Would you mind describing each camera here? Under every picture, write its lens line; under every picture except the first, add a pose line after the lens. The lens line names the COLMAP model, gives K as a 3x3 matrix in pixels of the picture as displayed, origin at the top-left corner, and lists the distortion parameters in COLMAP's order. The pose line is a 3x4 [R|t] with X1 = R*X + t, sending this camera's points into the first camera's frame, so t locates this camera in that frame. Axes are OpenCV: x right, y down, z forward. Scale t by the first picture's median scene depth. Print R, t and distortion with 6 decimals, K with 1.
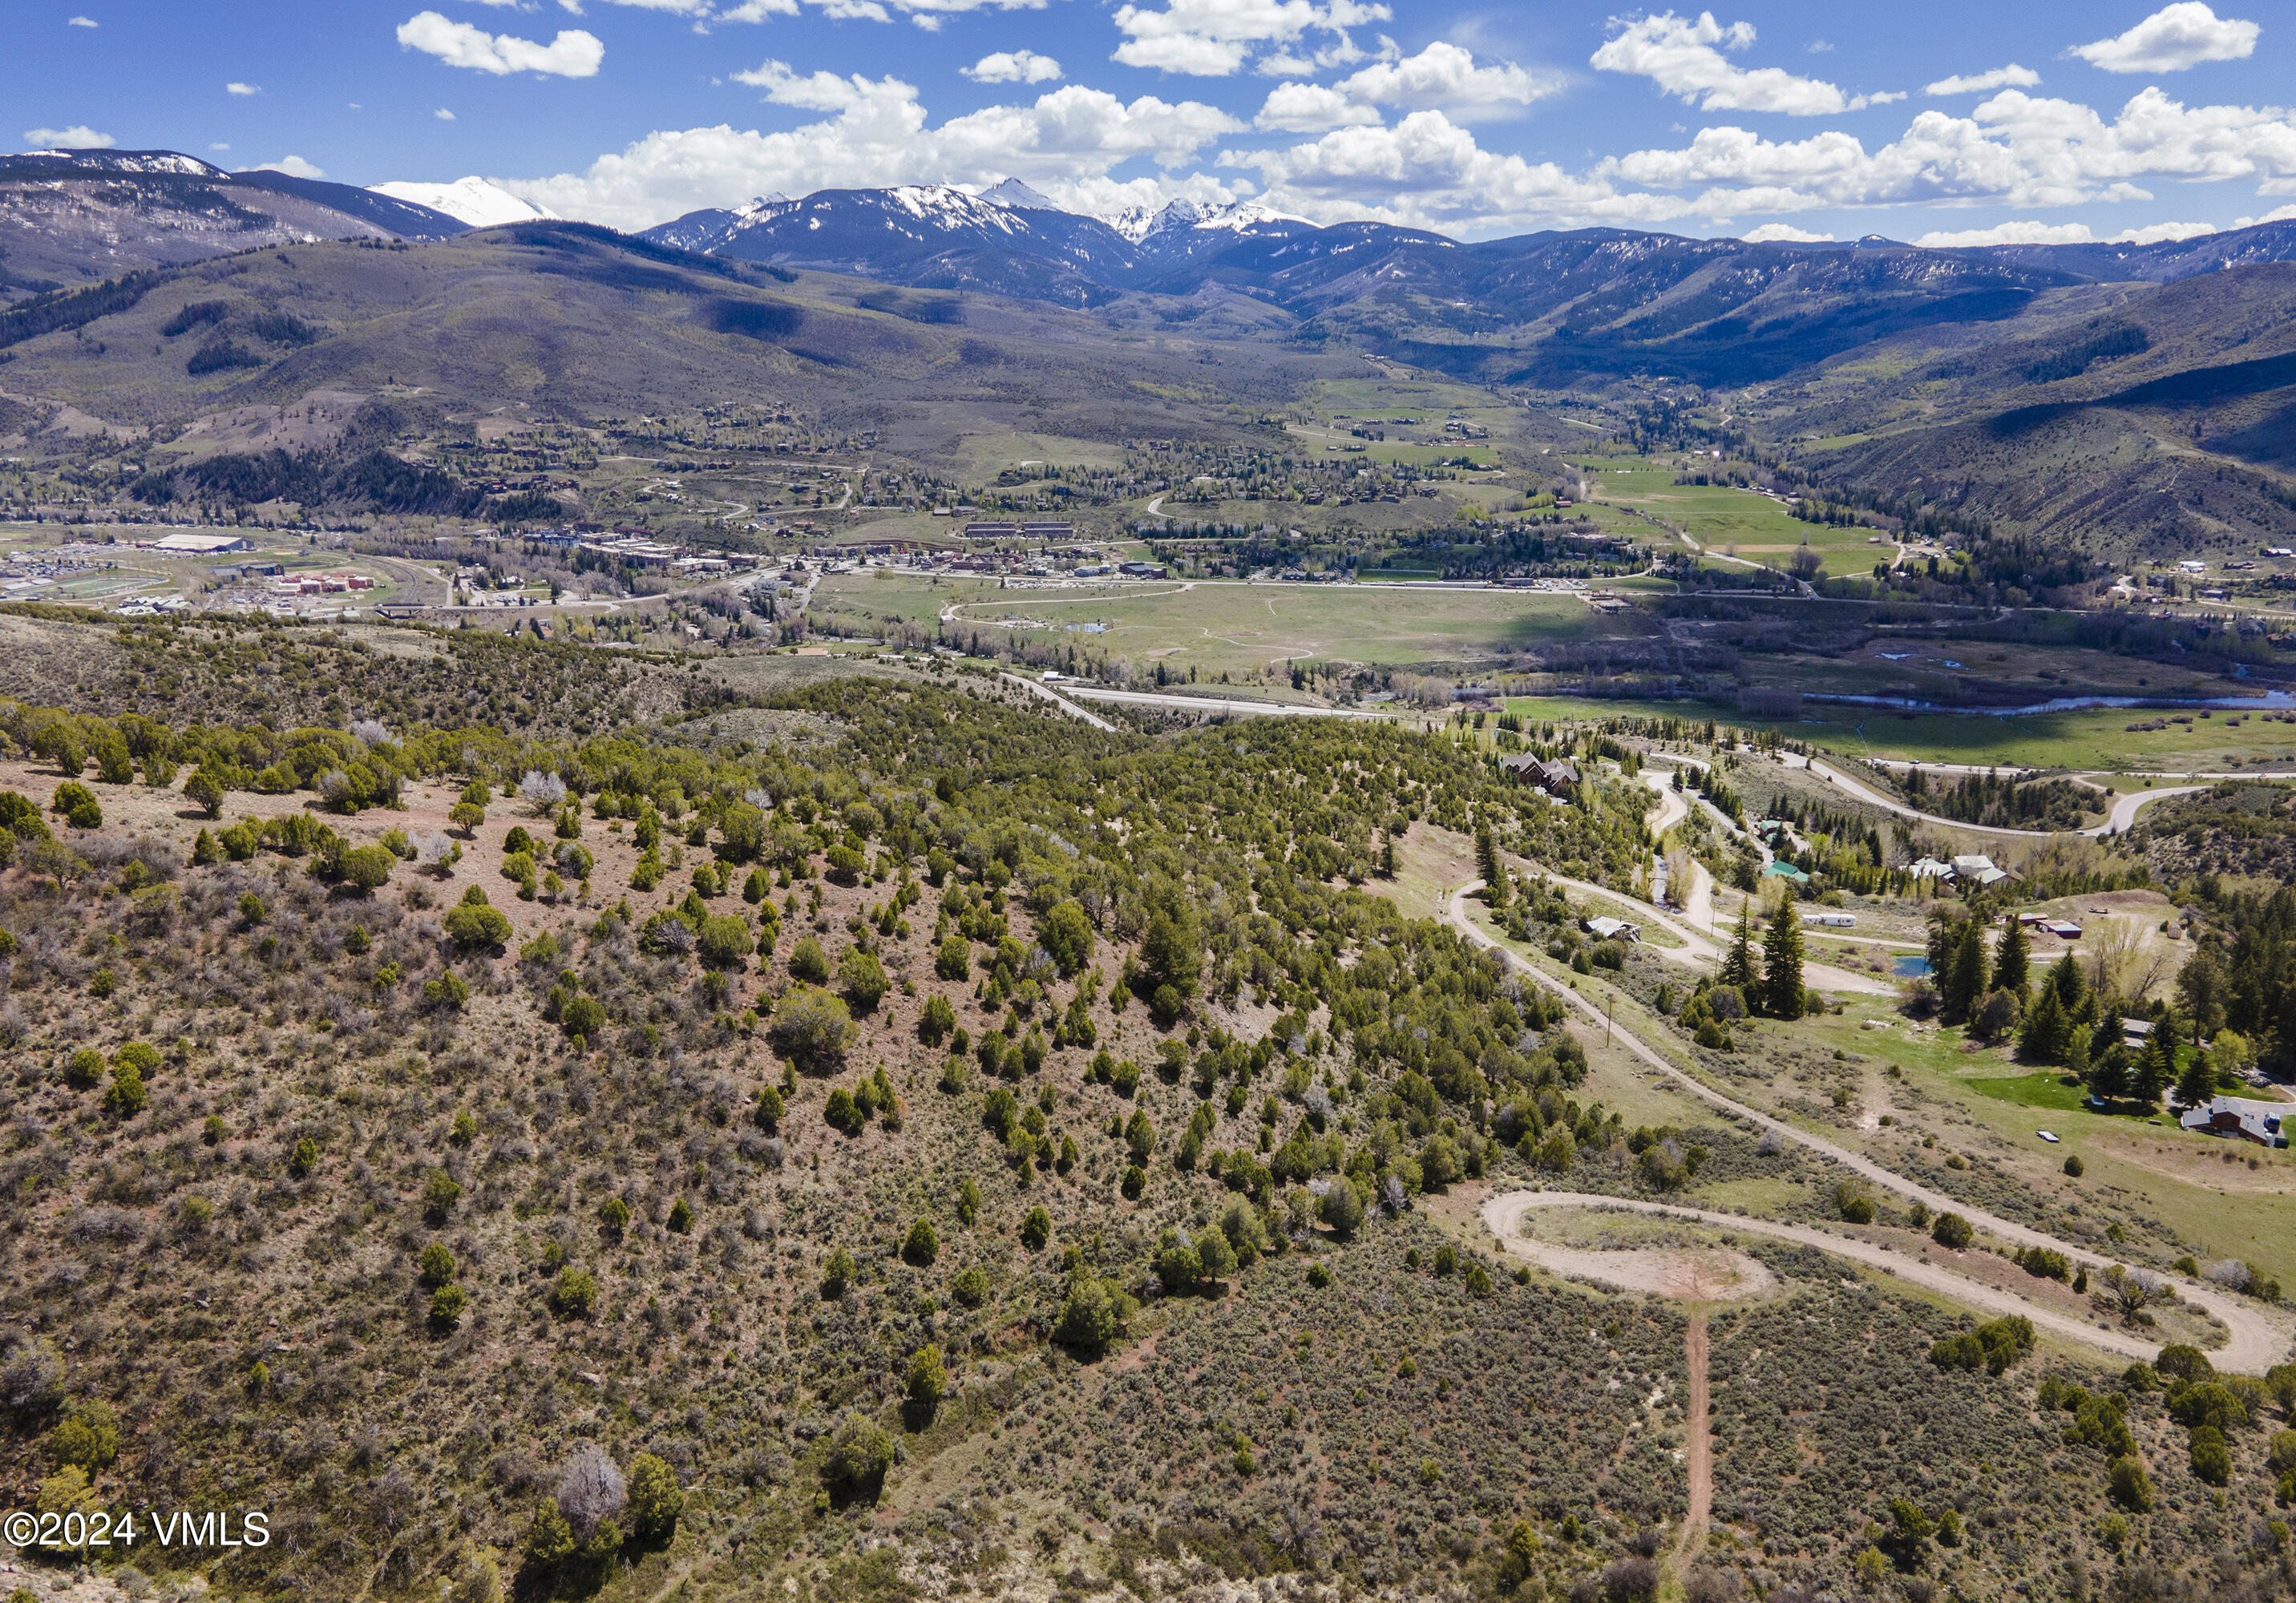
lens RADIAL K [[1777.7, 0, 1150.9], [0, 1777.7, 812.6], [0, 0, 1]] dist [0.027550, 0.061029]
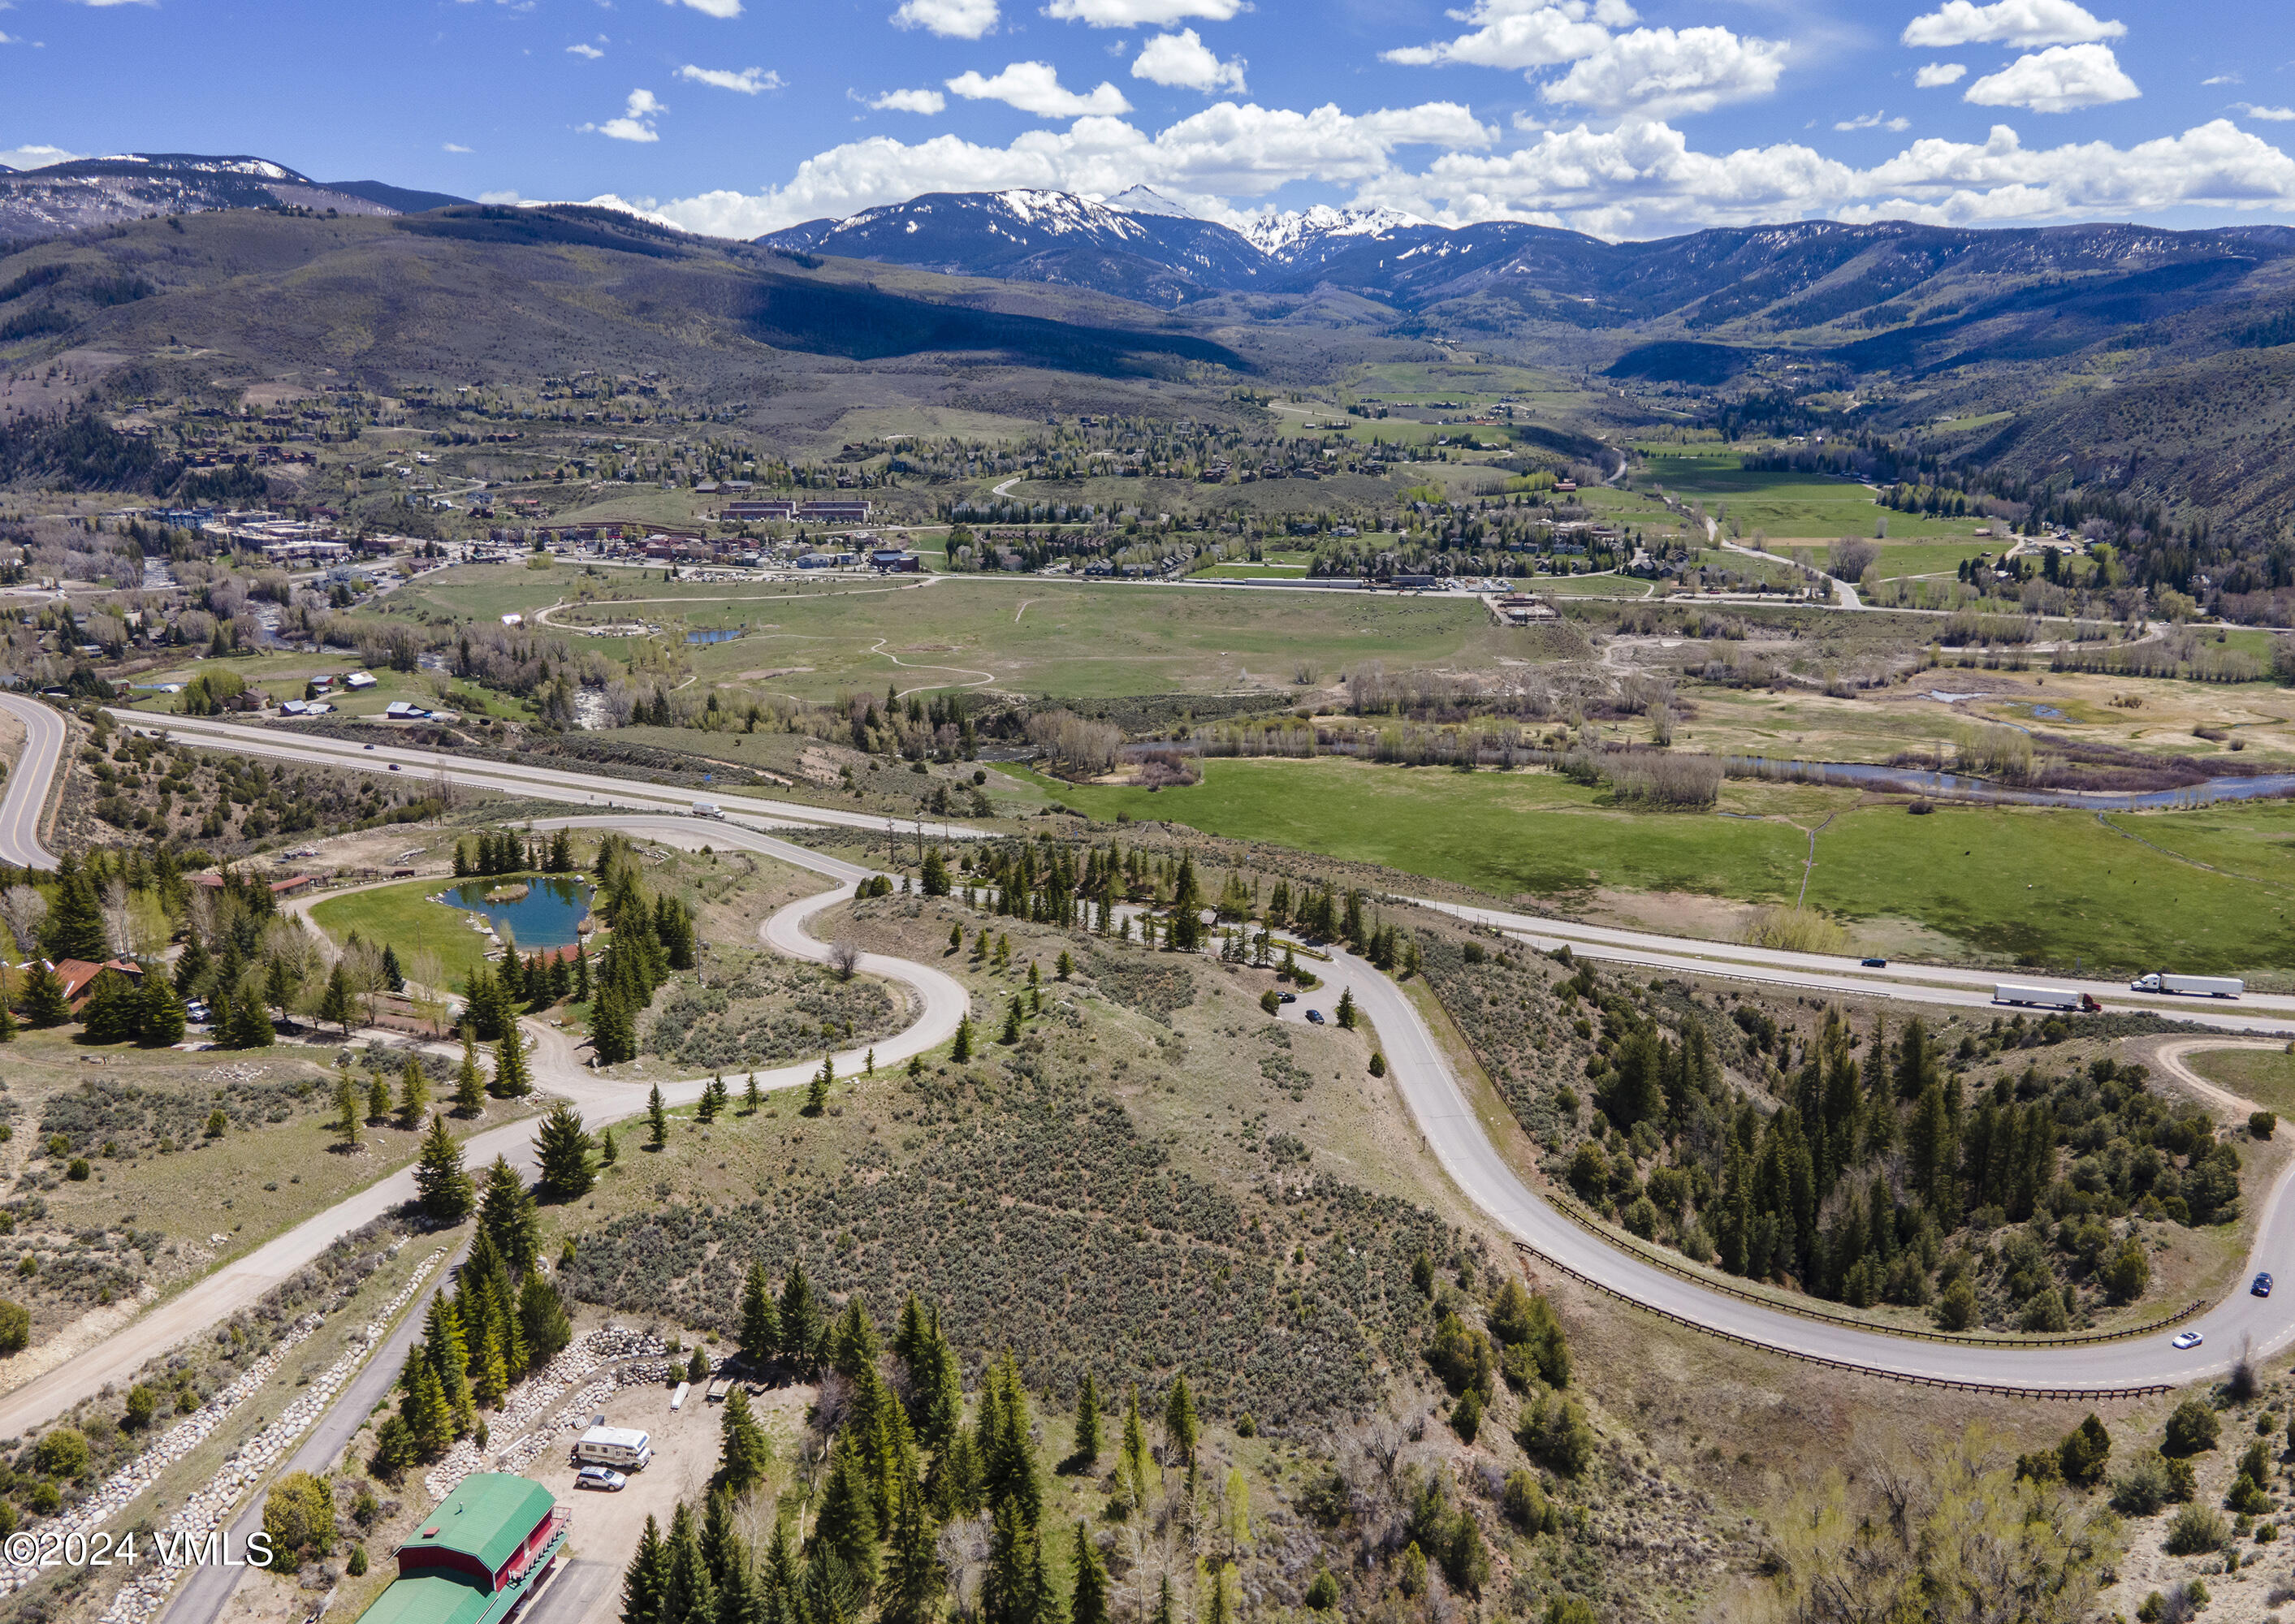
lens RADIAL K [[1831.3, 0, 1147.5], [0, 1831.3, 812.0], [0, 0, 1]] dist [0.006846, 0.108768]
pose [[0.996217, 0.018920, -0.084815, 0.123051], [-0.020513, 0.999628, -0.017957, -0.019698], [0.084444, 0.019629, 0.996235, 0.221229]]
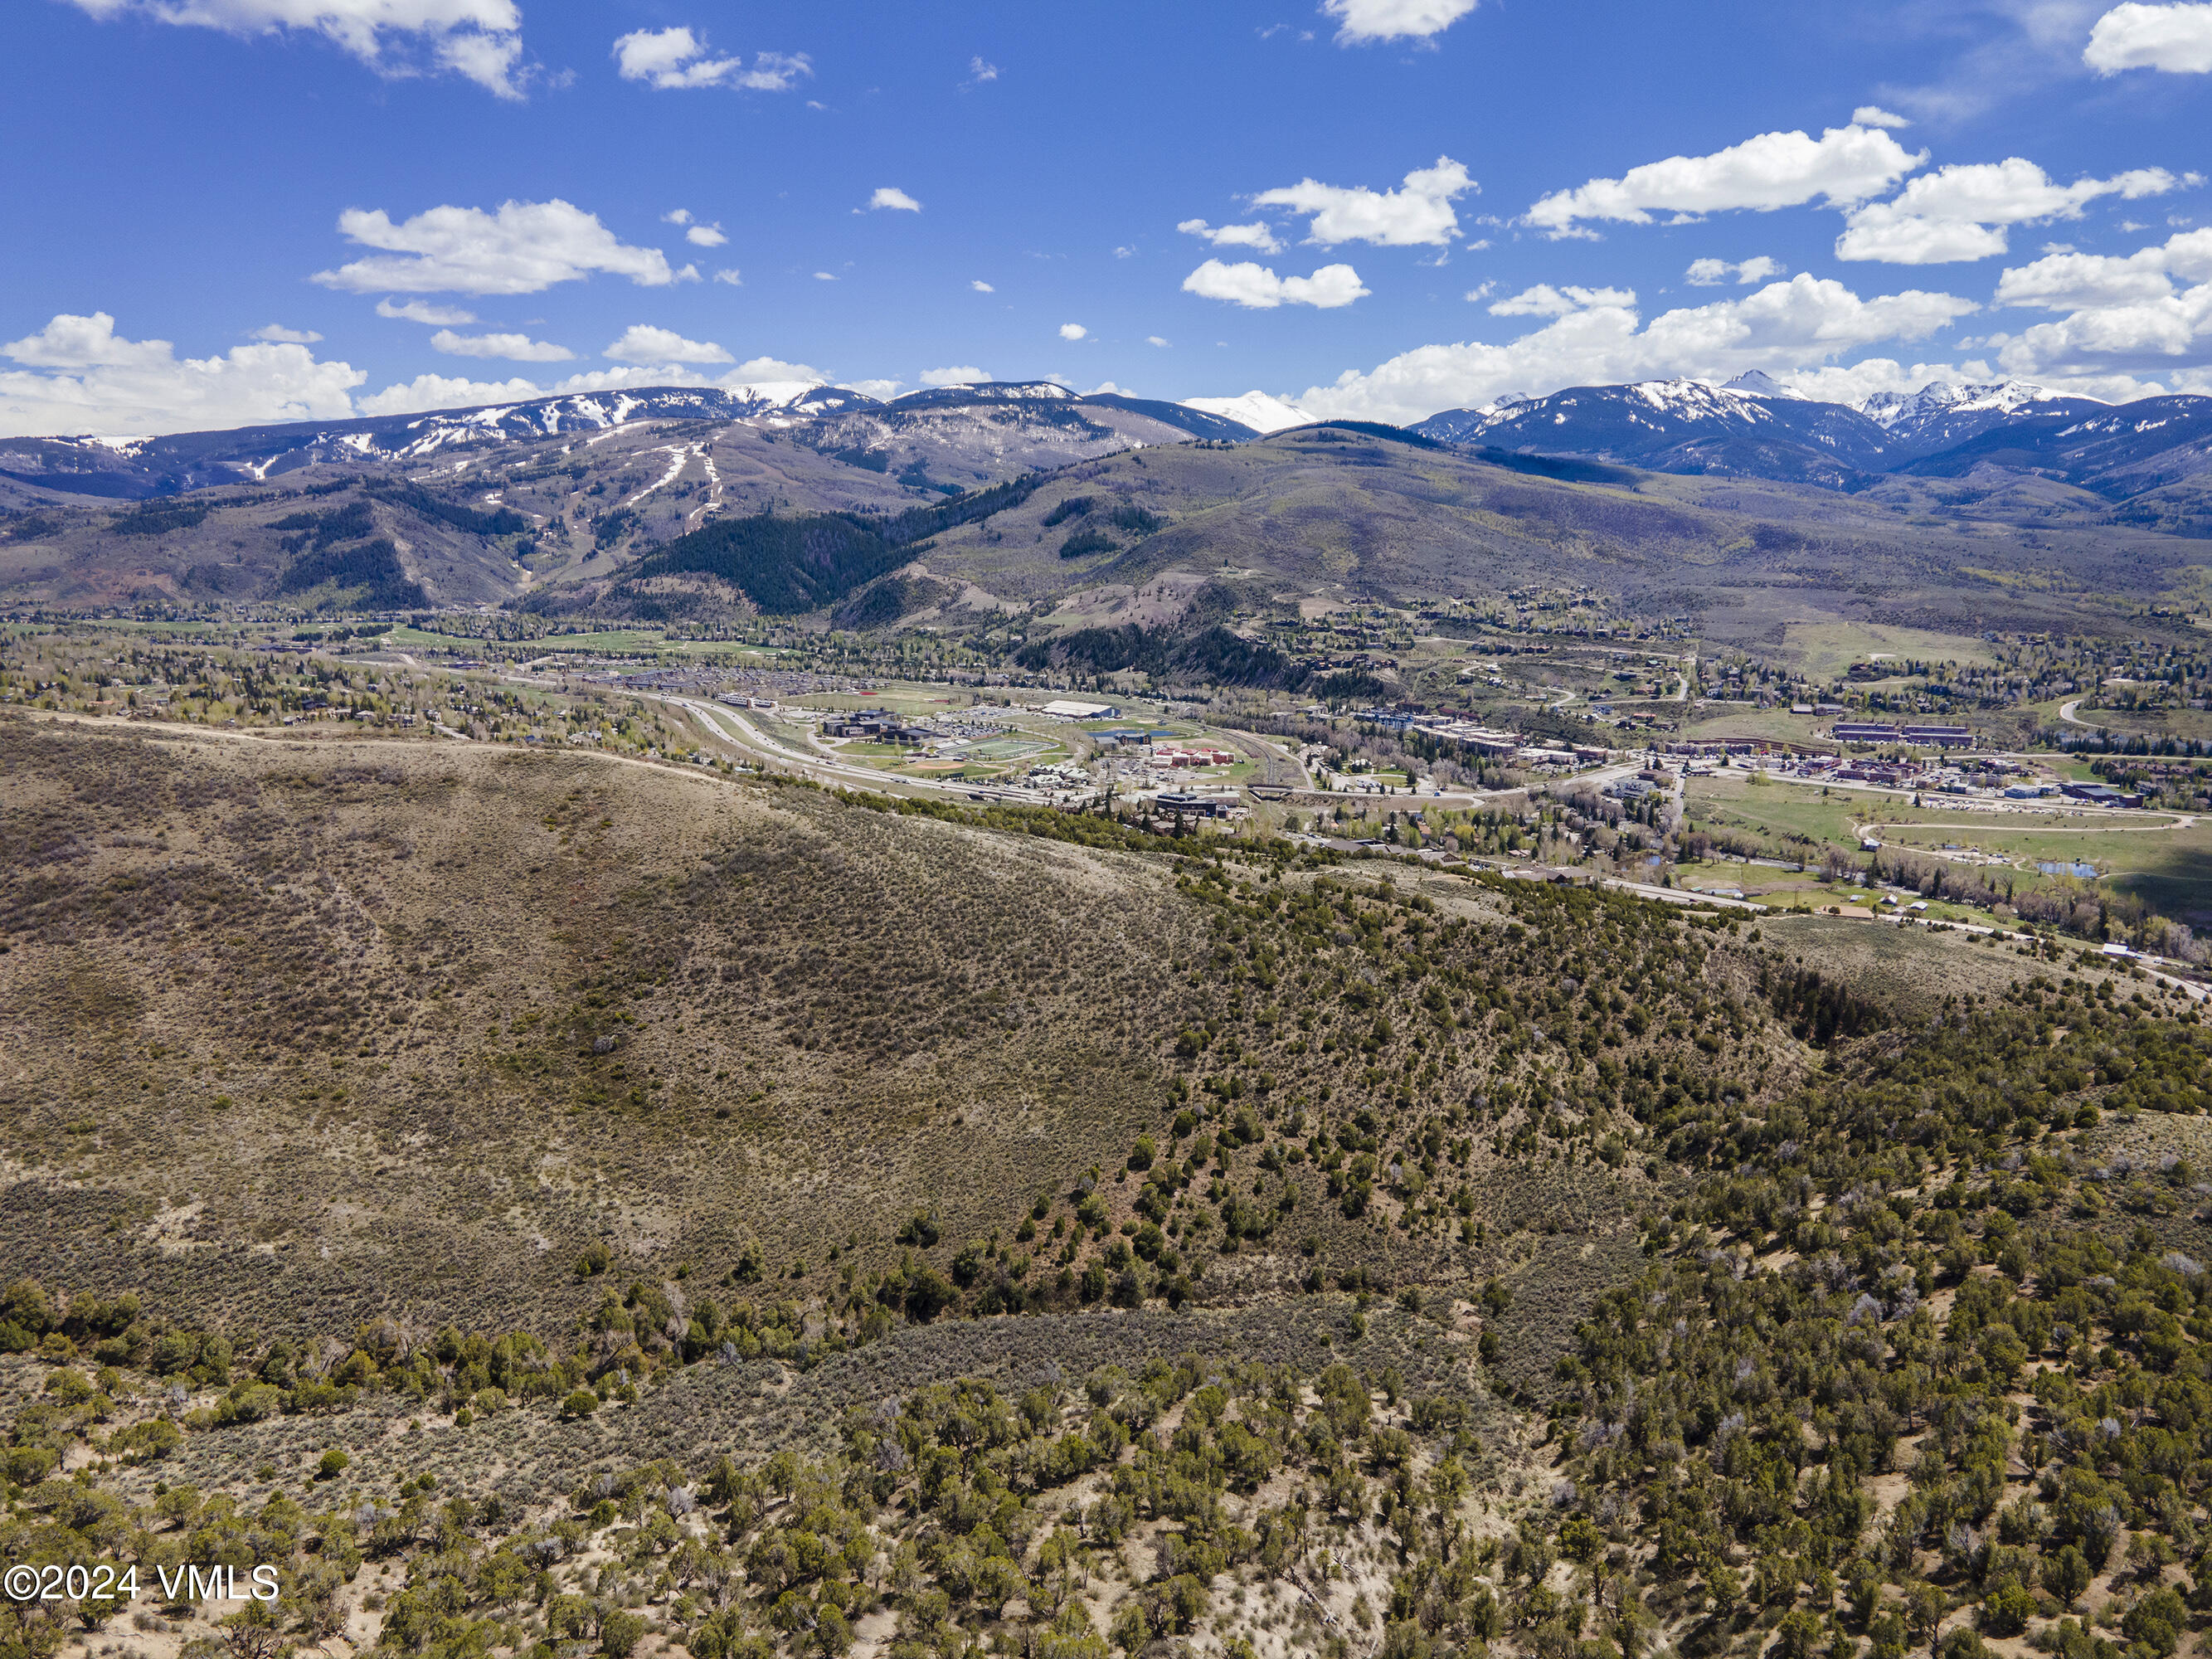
lens RADIAL K [[1643.7, 0, 1110.7], [0, 1643.7, 809.3], [0, 0, 1]] dist [0.035621, 0.057766]
pose [[0.912057, 0.074136, -0.403305, -0.084687], [-0.109492, 0.991841, -0.065291, -0.021879], [0.395174, 0.103708, 0.912733, 0.083684]]
